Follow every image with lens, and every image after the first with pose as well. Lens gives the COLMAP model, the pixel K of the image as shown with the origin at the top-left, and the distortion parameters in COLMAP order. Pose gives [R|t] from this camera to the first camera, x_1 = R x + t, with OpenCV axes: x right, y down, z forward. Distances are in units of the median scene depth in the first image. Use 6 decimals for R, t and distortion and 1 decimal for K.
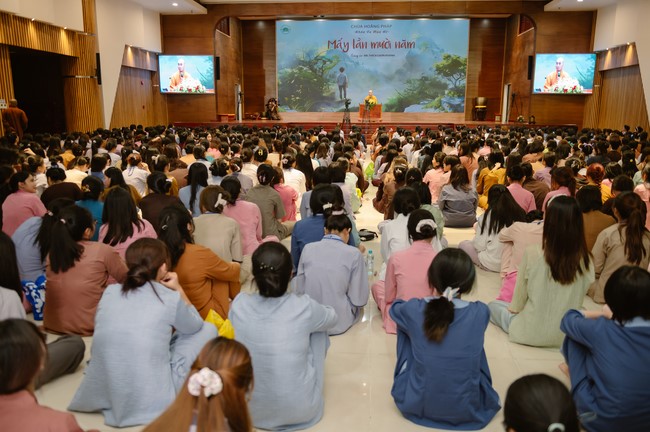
lens RADIAL K [[508.5, 0, 325.0], [0, 508.5, 216.0], [0, 0, 1]] dist [-0.004110, -0.038468]
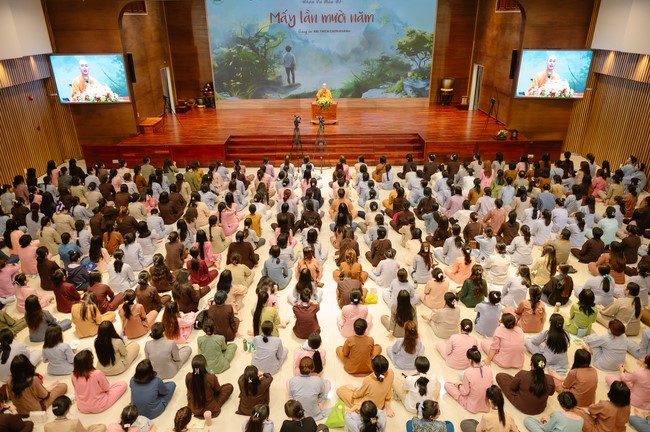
lens RADIAL K [[450.6, 0, 325.0], [0, 450.6, 216.0], [0, 0, 1]] dist [-0.000502, -0.031167]
pose [[0.994805, -0.052707, 0.087093, 0.014078], [0.032283, 0.974710, 0.221130, -0.184469], [-0.096545, -0.217170, 0.971348, 0.210214]]
